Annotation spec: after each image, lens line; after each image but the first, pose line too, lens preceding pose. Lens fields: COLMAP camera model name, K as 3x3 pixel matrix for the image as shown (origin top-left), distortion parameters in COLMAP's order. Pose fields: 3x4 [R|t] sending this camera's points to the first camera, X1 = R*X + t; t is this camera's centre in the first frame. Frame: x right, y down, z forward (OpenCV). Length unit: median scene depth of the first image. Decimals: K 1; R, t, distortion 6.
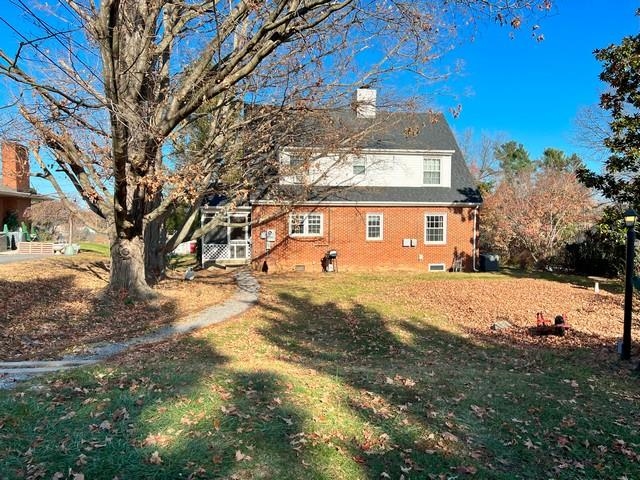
lens RADIAL K [[487.9, 0, 320.0], [0, 487.9, 240.0], [0, 0, 1]] dist [0.066971, -0.067567]
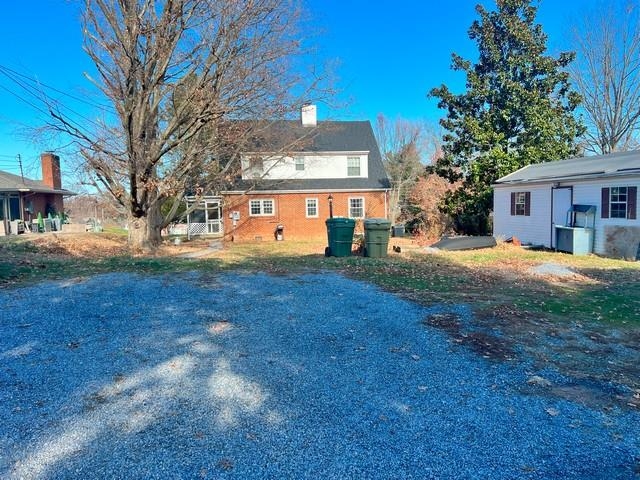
lens RADIAL K [[487.9, 0, 320.0], [0, 487.9, 240.0], [0, 0, 1]] dist [0.066971, -0.067567]
pose [[0.999587, -0.027587, -0.008029, 0.143275], [0.027825, 0.999122, 0.031306, 0.021798], [0.007158, -0.031517, 0.999478, -0.396977]]
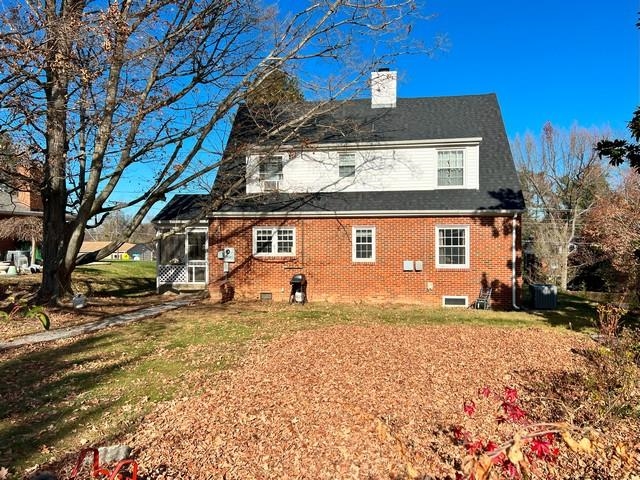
lens RADIAL K [[487.9, 0, 320.0], [0, 487.9, 240.0], [0, 0, 1]] dist [0.066971, -0.067567]
pose [[0.944106, -0.005049, -0.329604, 0.296345], [-0.008624, 0.999162, -0.040007, -0.002823], [0.329530, 0.040613, 0.943271, 0.263354]]
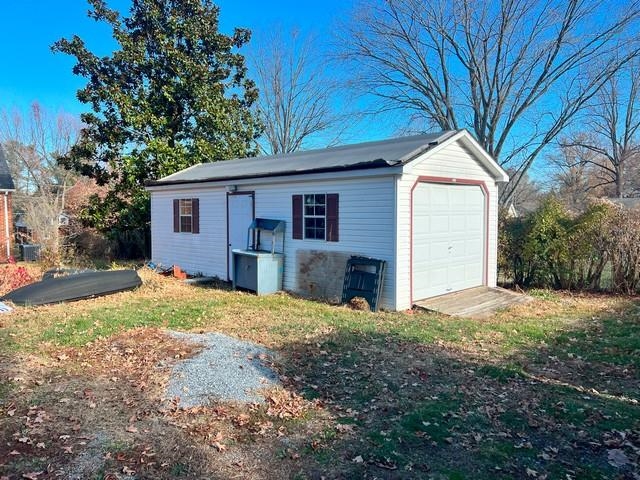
lens RADIAL K [[487.9, 0, 320.0], [0, 487.9, 240.0], [0, 0, 1]] dist [0.066971, -0.067567]
pose [[0.821035, -0.035084, 0.569798, 0.275166], [0.026340, 0.999375, 0.023580, 0.015014], [-0.570269, -0.004352, 0.821446, -0.124249]]
